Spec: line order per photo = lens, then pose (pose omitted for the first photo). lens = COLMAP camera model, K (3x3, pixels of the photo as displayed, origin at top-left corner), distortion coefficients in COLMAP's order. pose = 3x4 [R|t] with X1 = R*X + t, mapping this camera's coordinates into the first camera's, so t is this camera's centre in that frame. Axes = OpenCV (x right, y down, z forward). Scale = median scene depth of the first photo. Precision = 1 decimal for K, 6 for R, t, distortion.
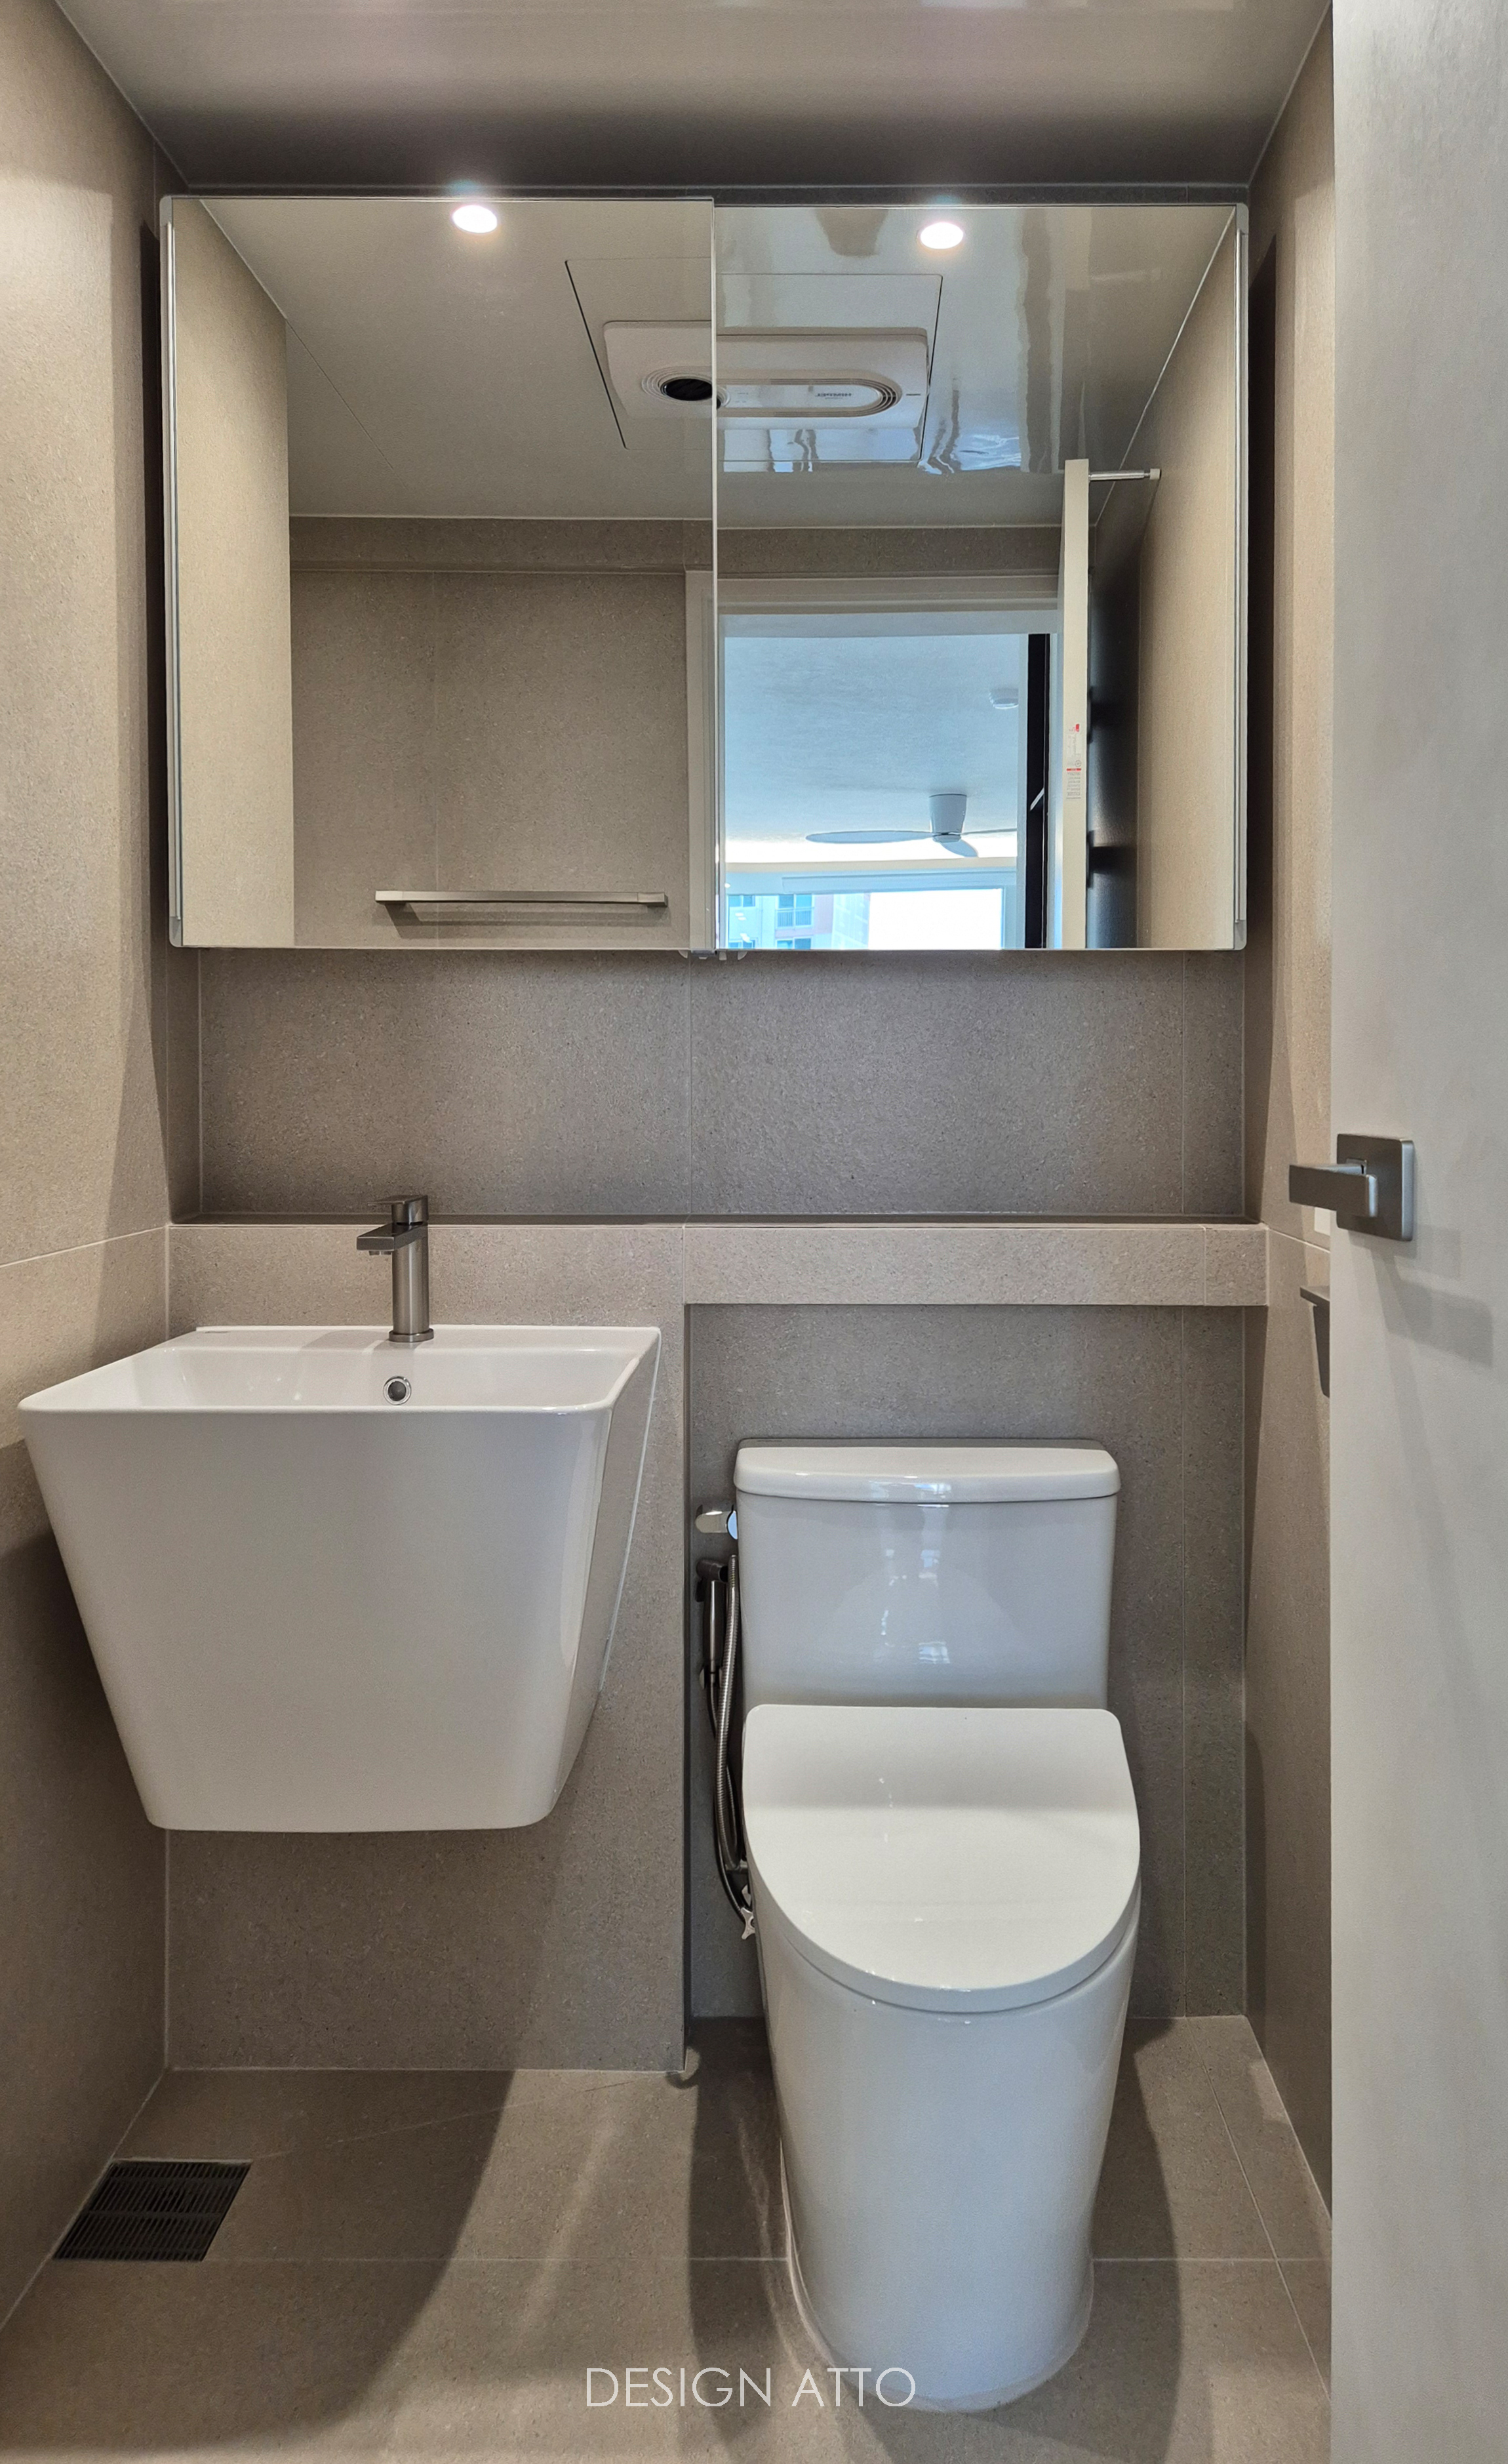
lens RADIAL K [[1674.7, 0, 758.5], [0, 1674.7, 1087.7], [0, 0, 1]] dist [-0.022645, -0.007556]
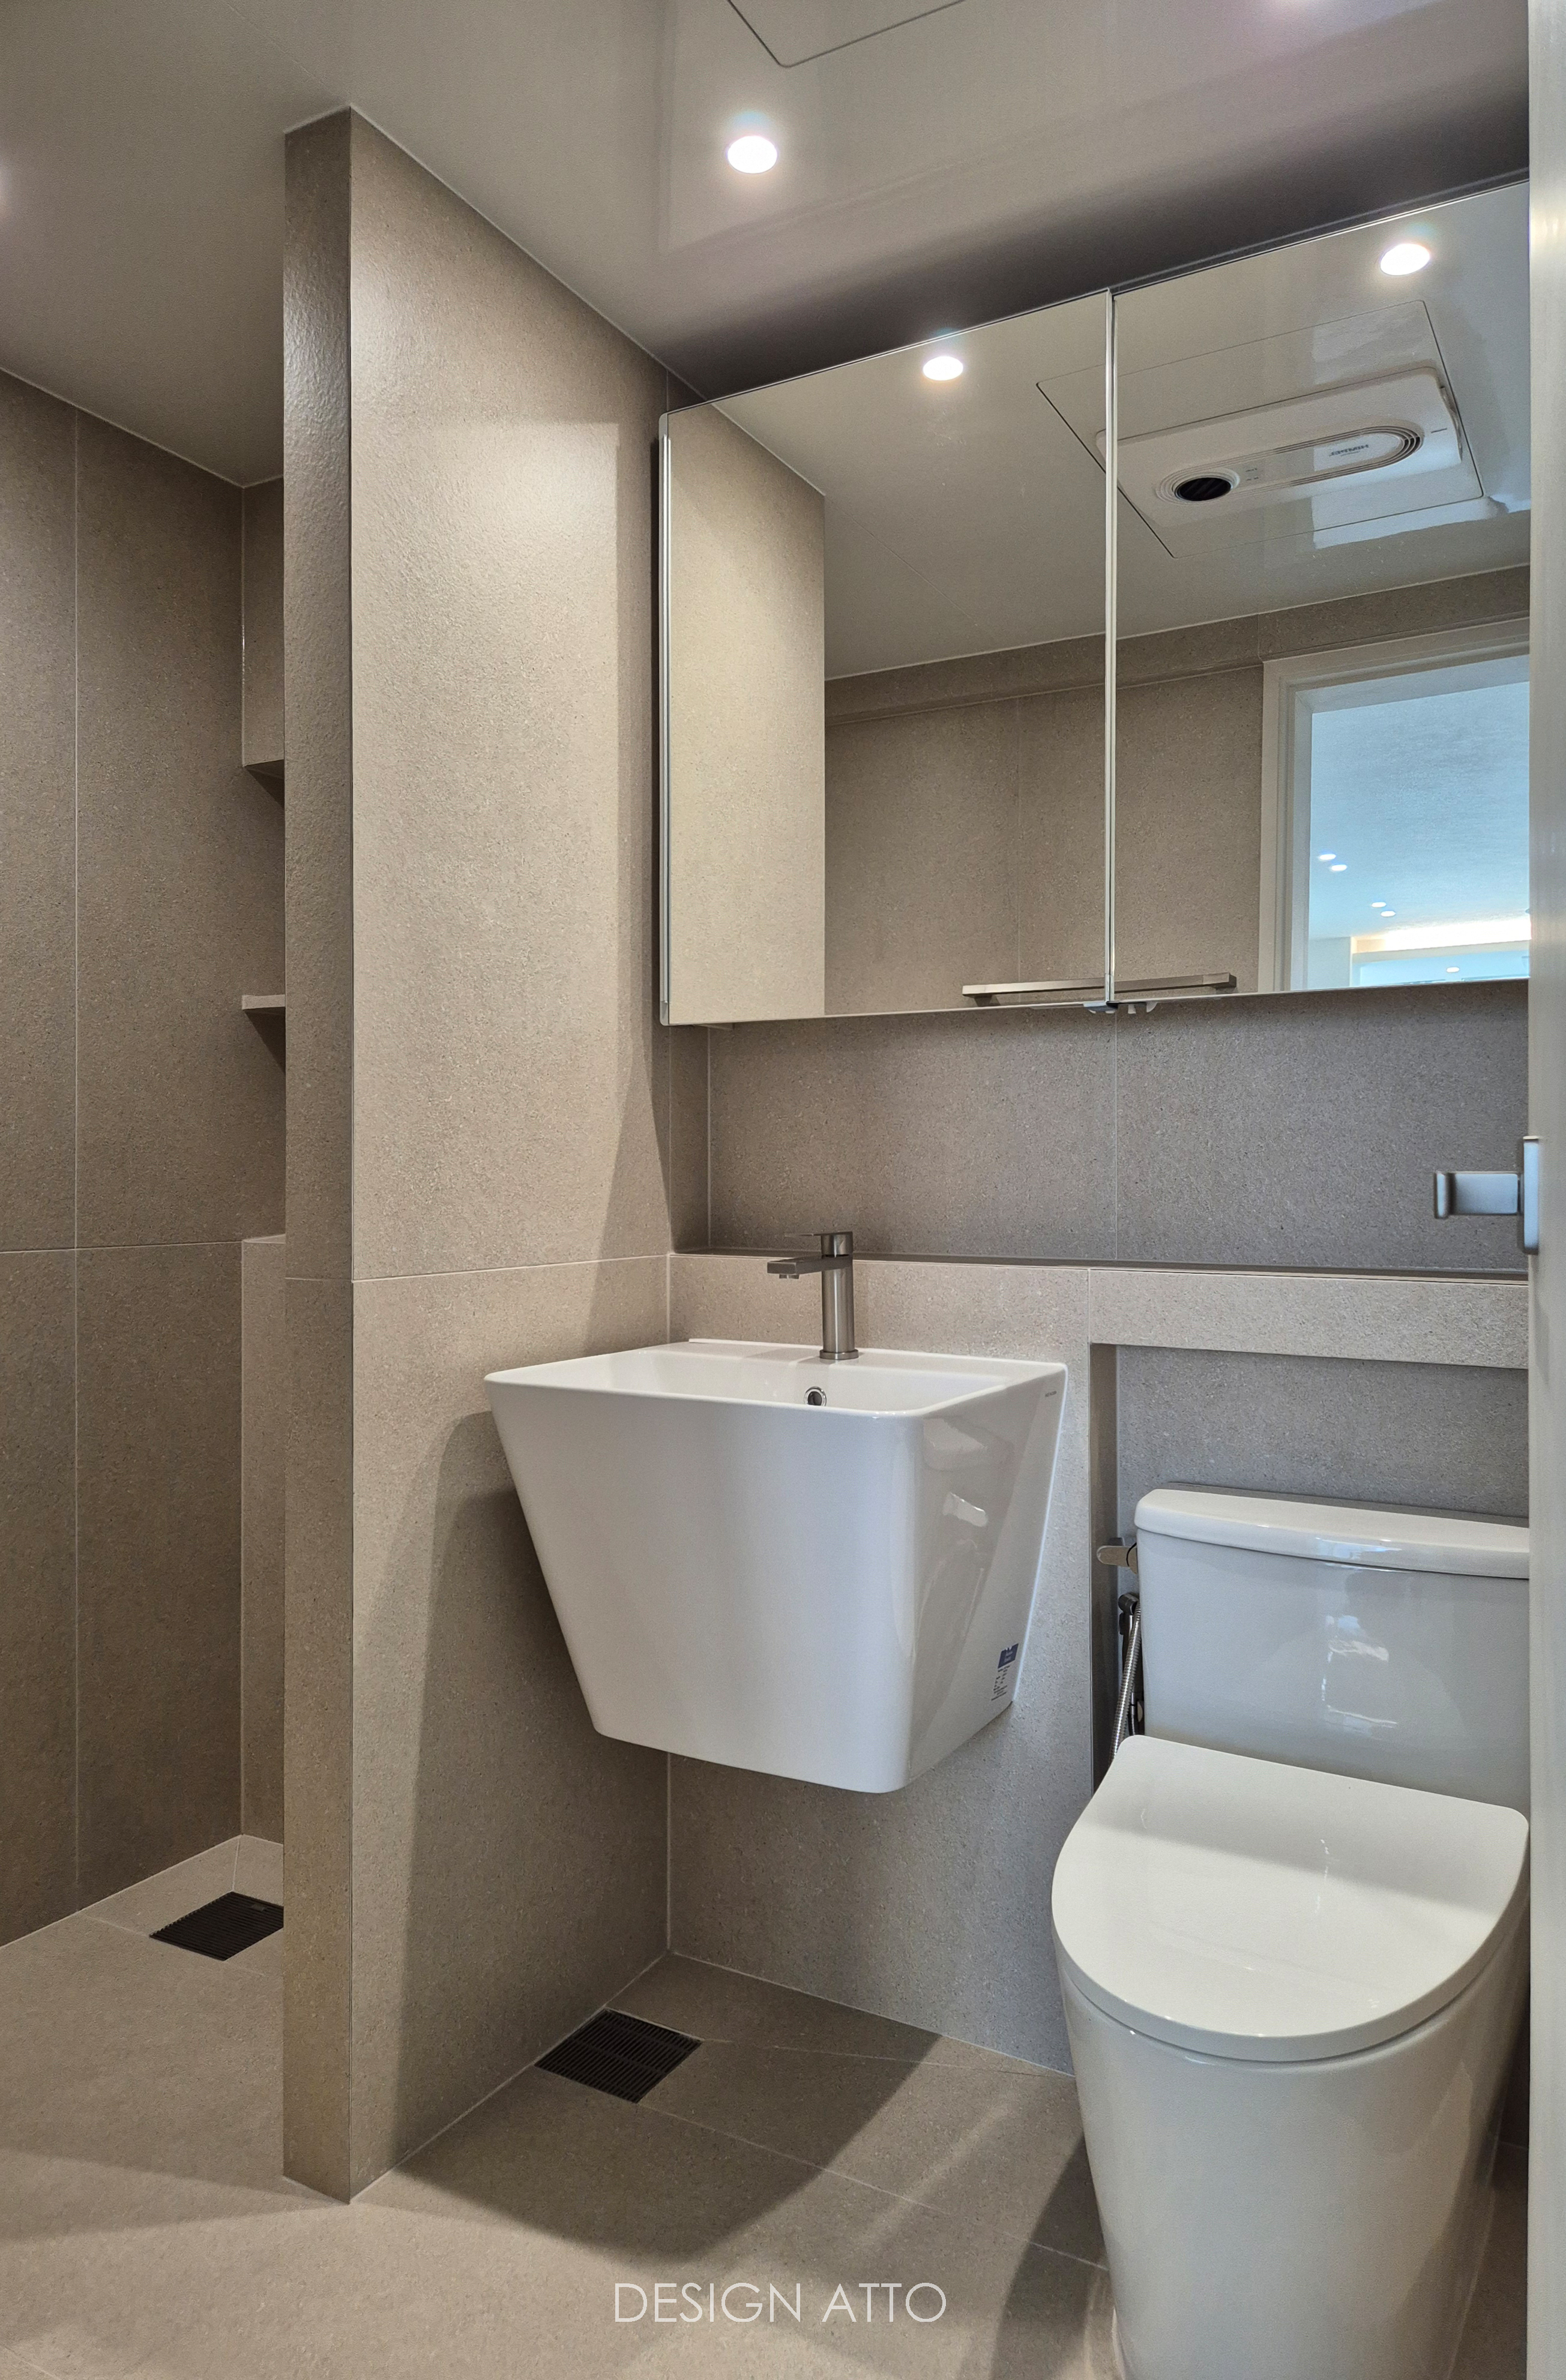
lens RADIAL K [[1503.4, 0, 783.0], [0, 1503.4, 1190.0], [0, 0, 1]] dist [0.003060, -0.054105]
pose [[0.859124, 0.001341, -0.511766, 0.286623], [-0.005494, 0.999963, -0.006603, 0.042837], [0.511739, 0.008484, 0.859099, 0.096037]]
